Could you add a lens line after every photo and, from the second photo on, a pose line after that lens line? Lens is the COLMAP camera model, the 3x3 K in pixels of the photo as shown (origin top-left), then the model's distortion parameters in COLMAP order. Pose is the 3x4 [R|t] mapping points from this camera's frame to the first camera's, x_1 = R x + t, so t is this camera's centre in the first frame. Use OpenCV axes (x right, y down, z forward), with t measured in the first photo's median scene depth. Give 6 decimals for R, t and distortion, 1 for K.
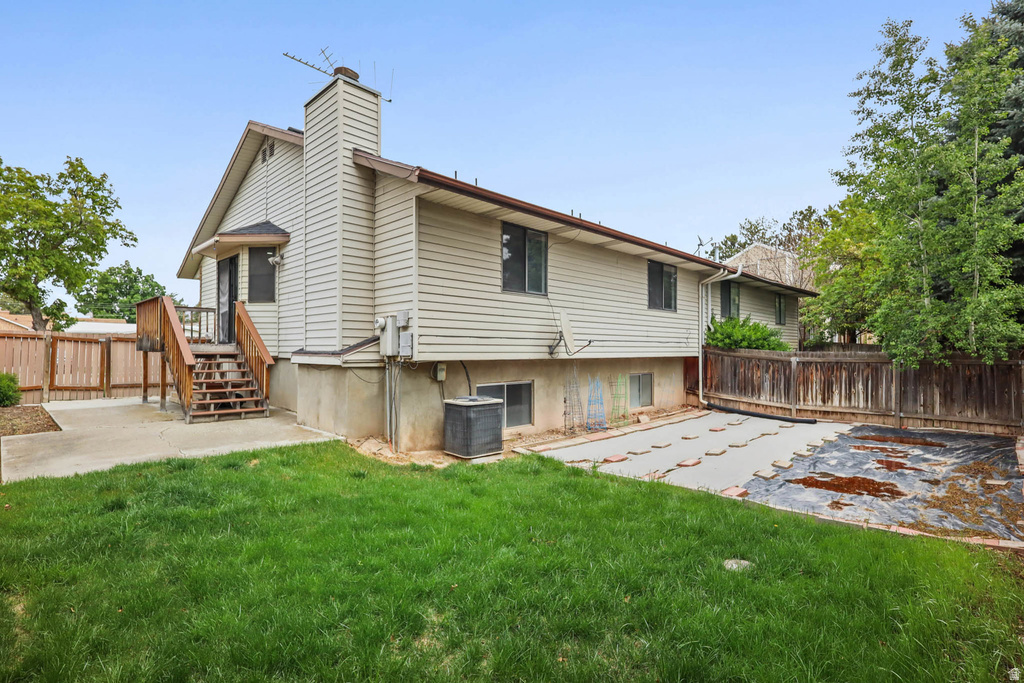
lens RADIAL K [[517.8, 0, 513.4], [0, 517.8, 349.9], [0, 0, 1]] dist [-0.001106, 0.004124]
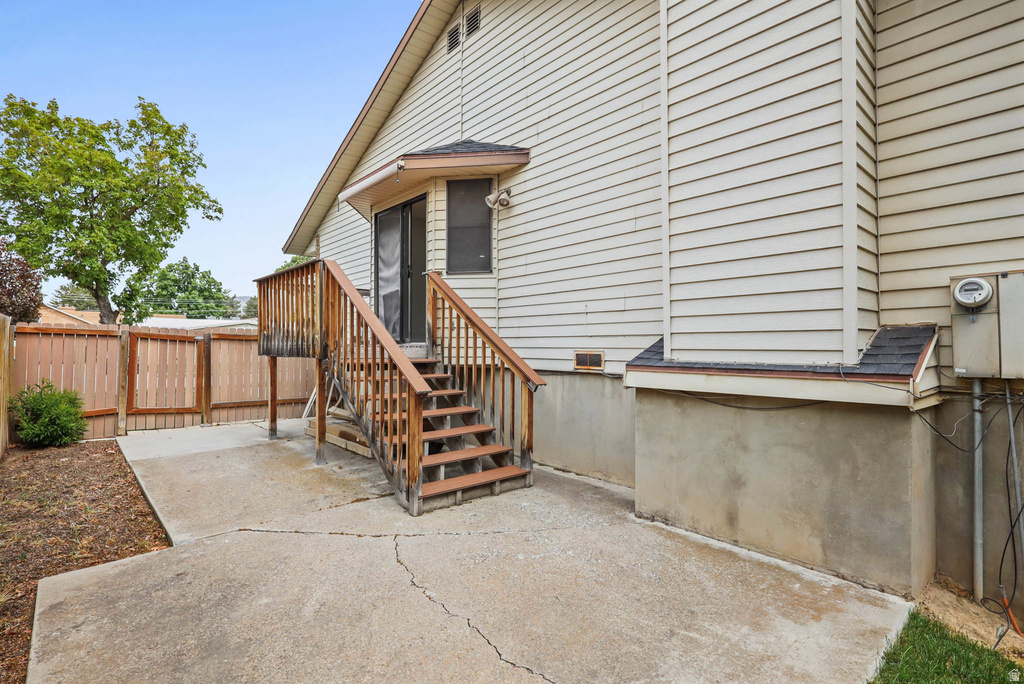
lens RADIAL K [[517.8, 0, 518.8], [0, 517.8, 348.2], [0, 0, 1]] dist [-0.001106, 0.004124]
pose [[0.997929, -0.002894, -0.064264, -0.329784], [0.003425, 0.999961, 0.008152, -0.009500], [0.064238, -0.008355, 0.997900, 0.349437]]
